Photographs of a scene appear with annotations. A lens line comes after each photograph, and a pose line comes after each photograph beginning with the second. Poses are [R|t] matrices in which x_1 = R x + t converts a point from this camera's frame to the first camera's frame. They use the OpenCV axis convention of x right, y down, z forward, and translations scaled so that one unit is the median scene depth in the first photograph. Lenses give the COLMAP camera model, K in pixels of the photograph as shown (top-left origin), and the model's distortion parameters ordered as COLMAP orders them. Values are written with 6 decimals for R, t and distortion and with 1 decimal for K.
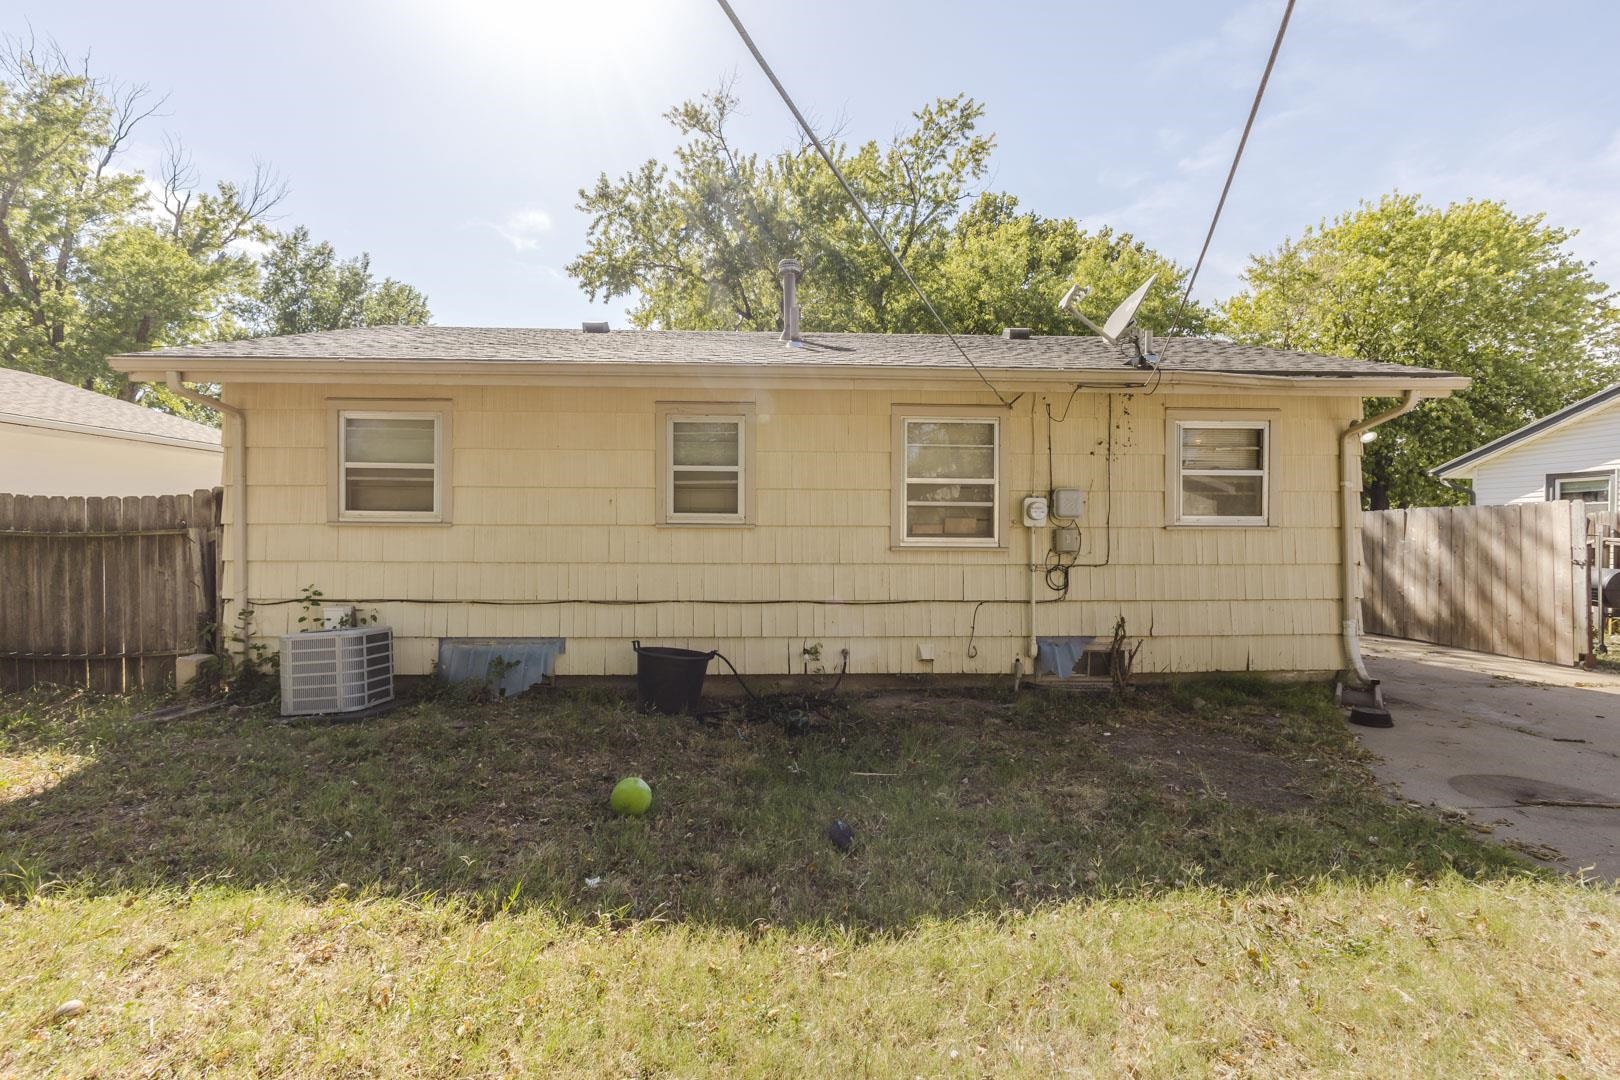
lens RADIAL K [[687.2, 0, 811.1], [0, 687.2, 531.3], [0, 0, 1]] dist [-0.011988, 0.000701]
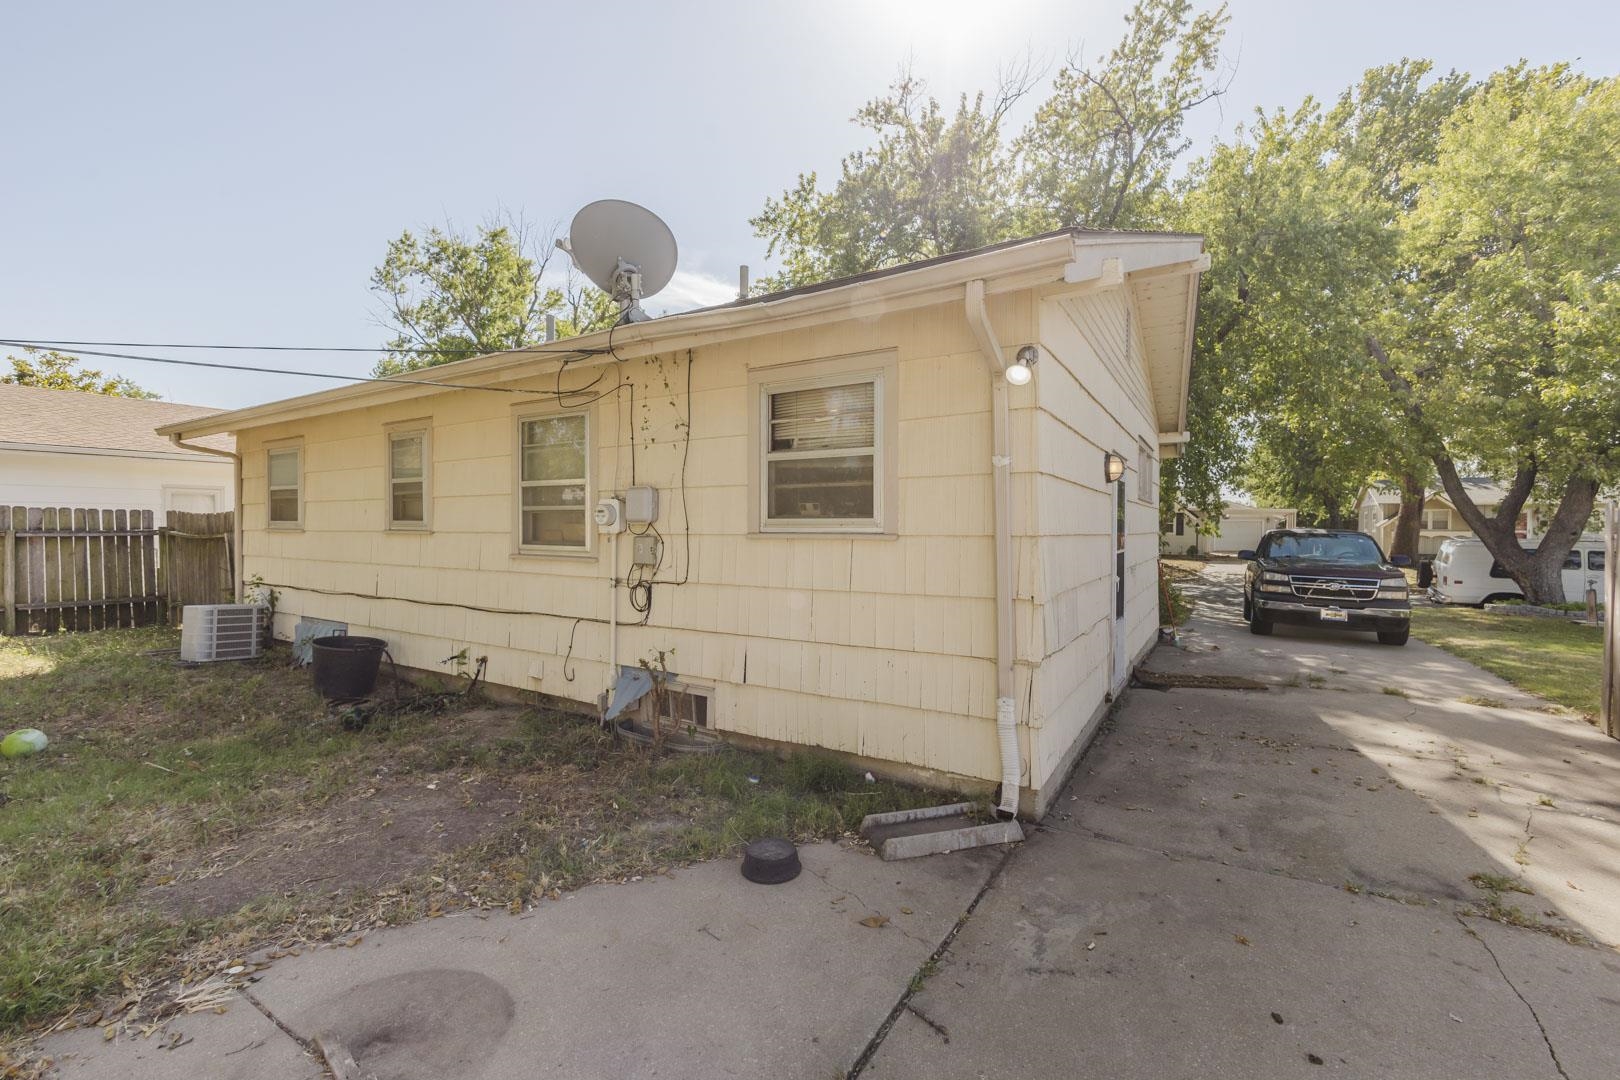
lens RADIAL K [[687.2, 0, 807.8], [0, 687.2, 552.1], [0, 0, 1]] dist [-0.011988, 0.000701]
pose [[0.825748, 0.017474, -0.563768, 0.993789], [-0.005043, 0.999709, 0.023600, -0.005679], [0.564017, -0.016645, 0.825596, 0.438055]]
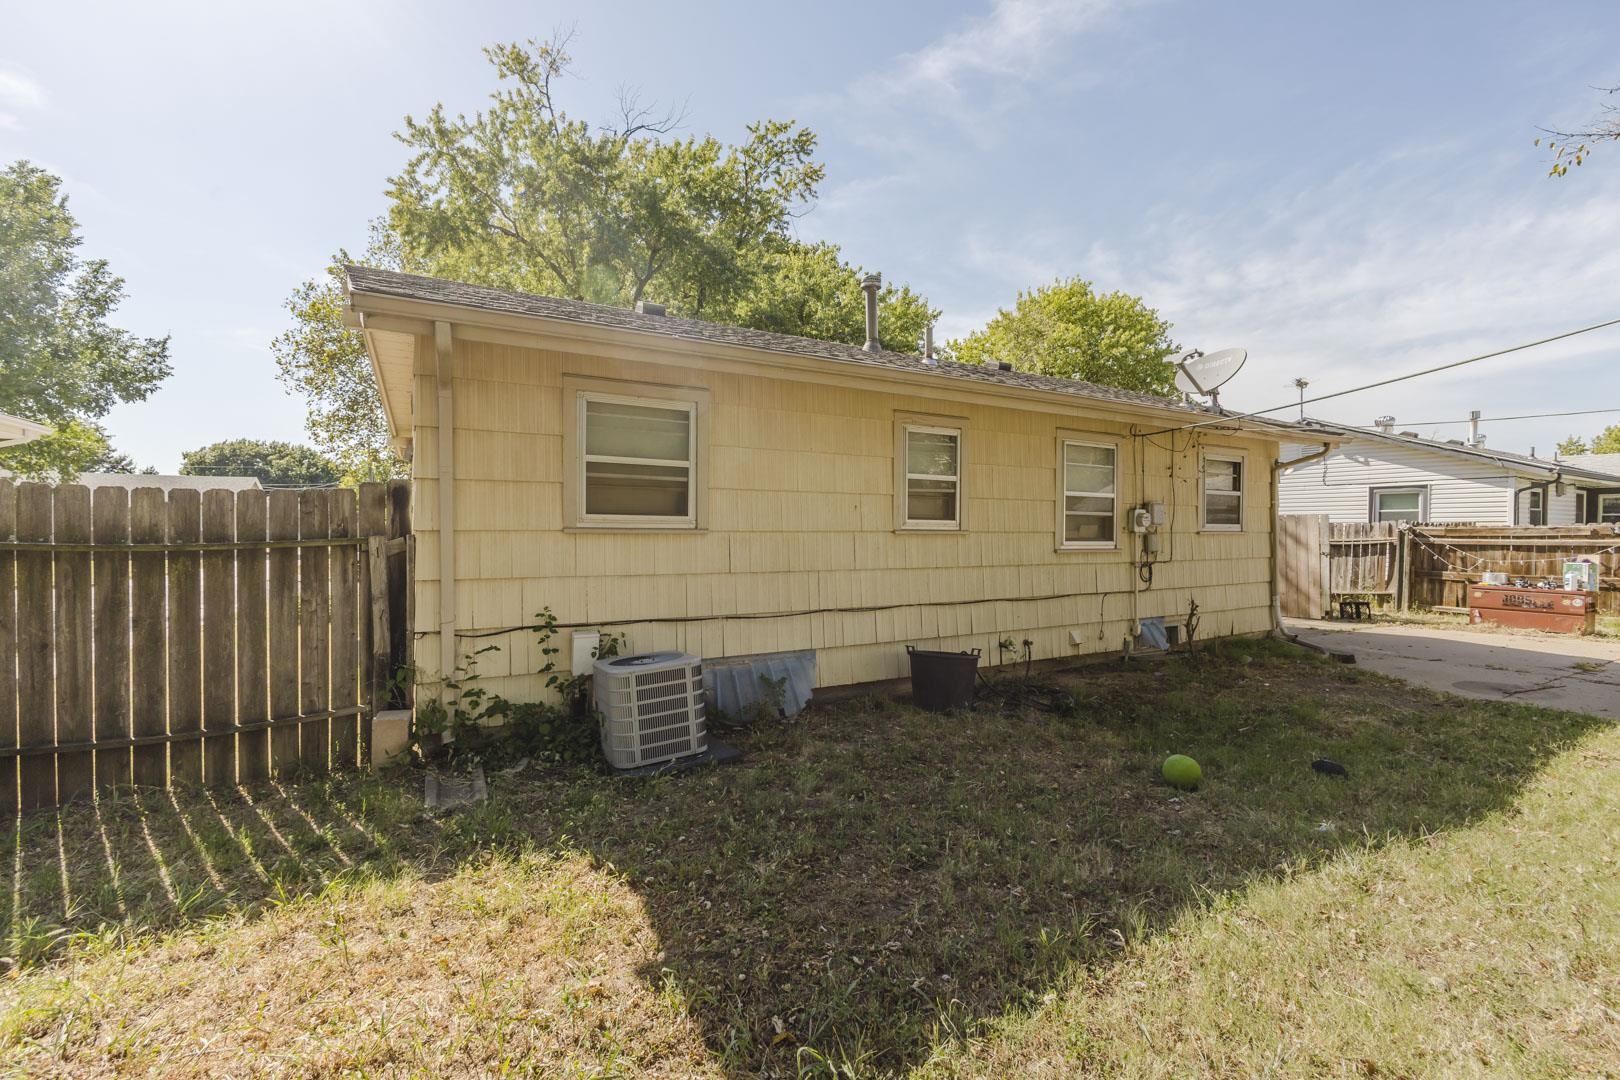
lens RADIAL K [[687.2, 0, 812.3], [0, 687.2, 531.2], [0, 0, 1]] dist [-0.011988, 0.000701]
pose [[0.890354, -0.000733, 0.455269, -0.784899], [-0.000169, 0.999998, 0.001941, -0.011425], [-0.455270, -0.001805, 0.890352, 0.144900]]
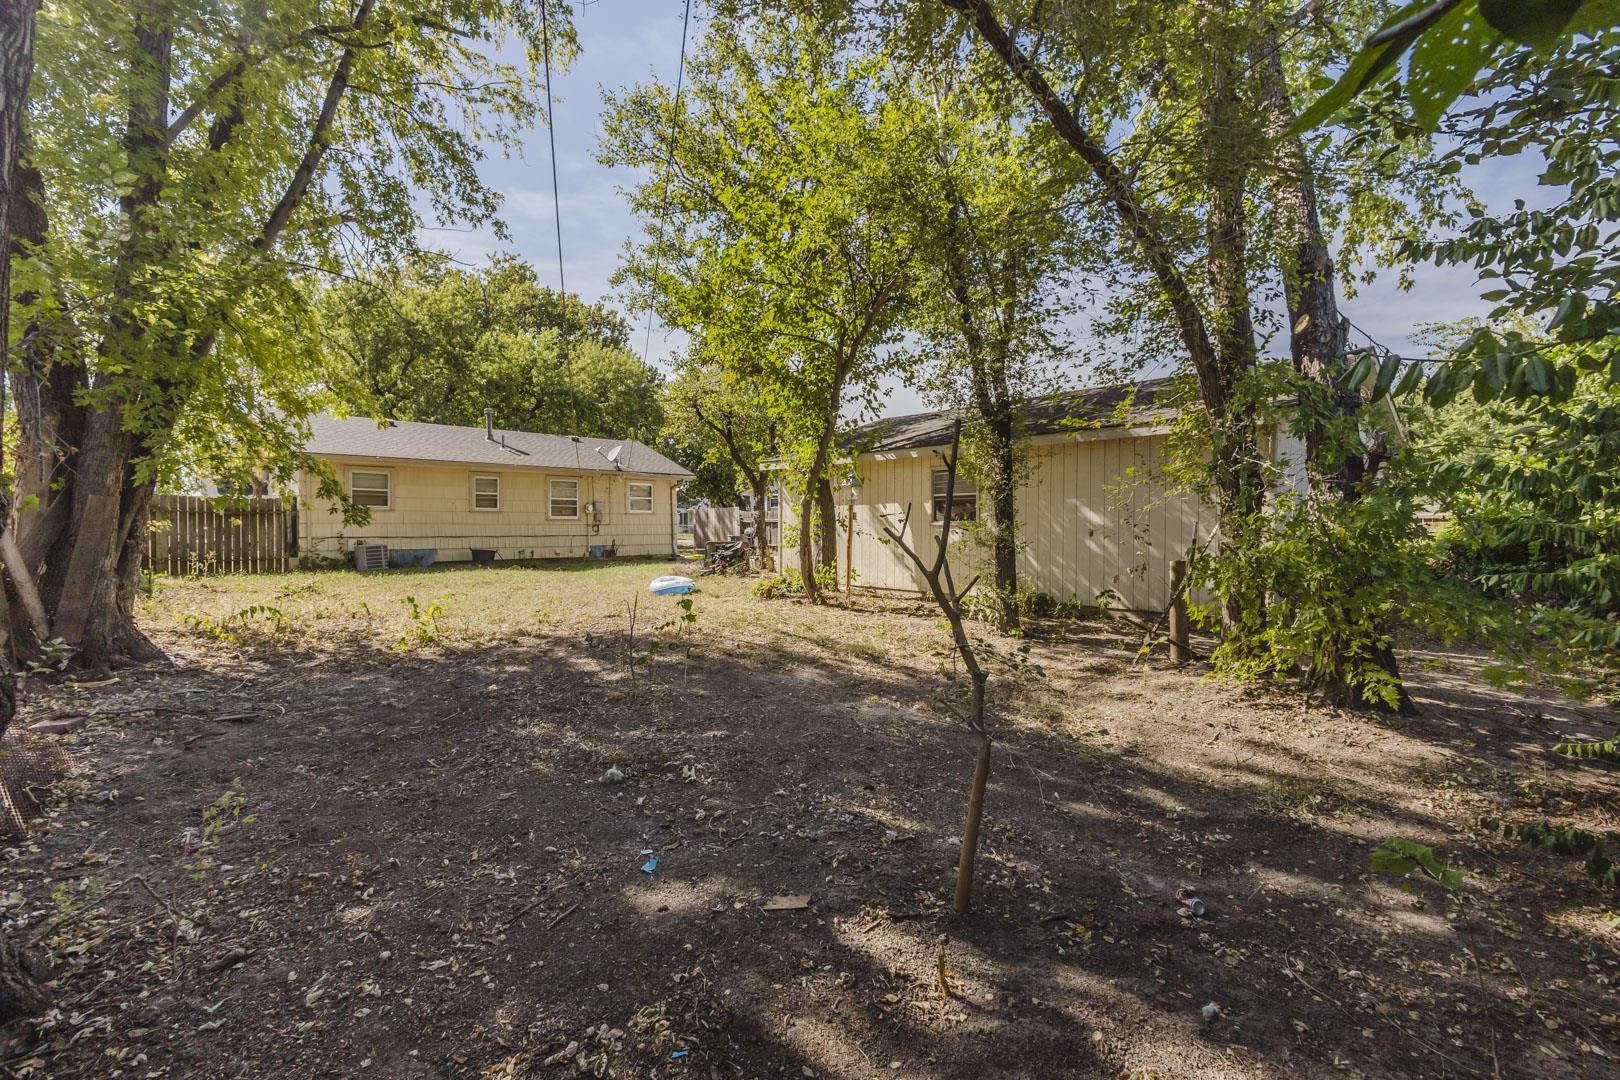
lens RADIAL K [[687.2, 0, 805.8], [0, 687.2, 533.9], [0, 0, 1]] dist [-0.011988, 0.000701]
pose [[0.762316, -0.009928, 0.647129, -1.039380], [0.004373, 0.999939, 0.010189, 0.065383], [-0.647190, -0.004937, 0.762312, -2.244865]]
